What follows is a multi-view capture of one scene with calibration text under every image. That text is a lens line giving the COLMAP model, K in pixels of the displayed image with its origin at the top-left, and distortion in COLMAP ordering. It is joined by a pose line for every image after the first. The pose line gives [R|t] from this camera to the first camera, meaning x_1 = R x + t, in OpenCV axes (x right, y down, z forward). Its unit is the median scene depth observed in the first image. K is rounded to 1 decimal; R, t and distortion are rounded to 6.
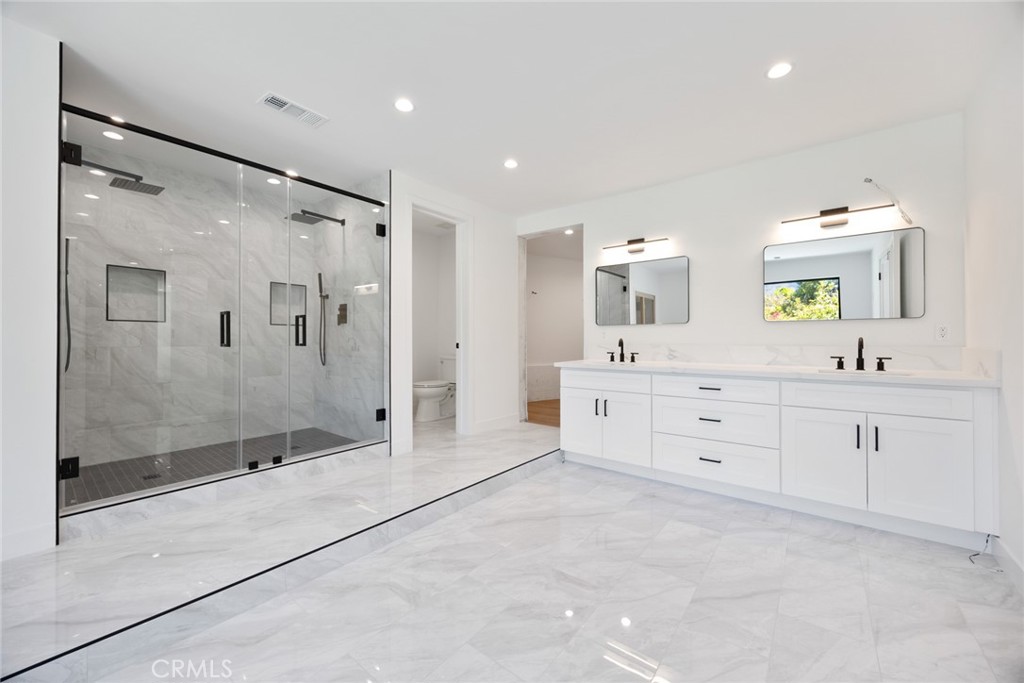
lens RADIAL K [[391.3, 0, 515.6], [0, 391.3, 339.2], [0, 0, 1]] dist [-0.001245, -0.000027]
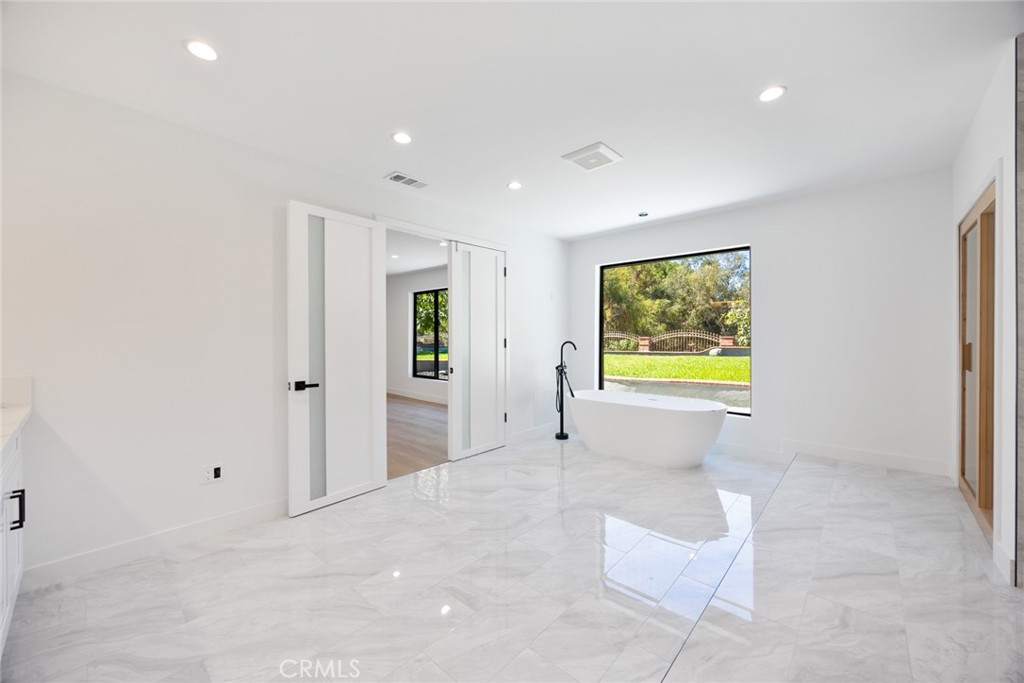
lens RADIAL K [[391.3, 0, 515.6], [0, 391.3, 339.2], [0, 0, 1]] dist [-0.001245, -0.000027]
pose [[-0.997545, 0.004012, 0.069910, -0.039455], [0.004401, 0.999976, 0.005413, -0.039201], [-0.069887, 0.005708, -0.997539, 1.180399]]
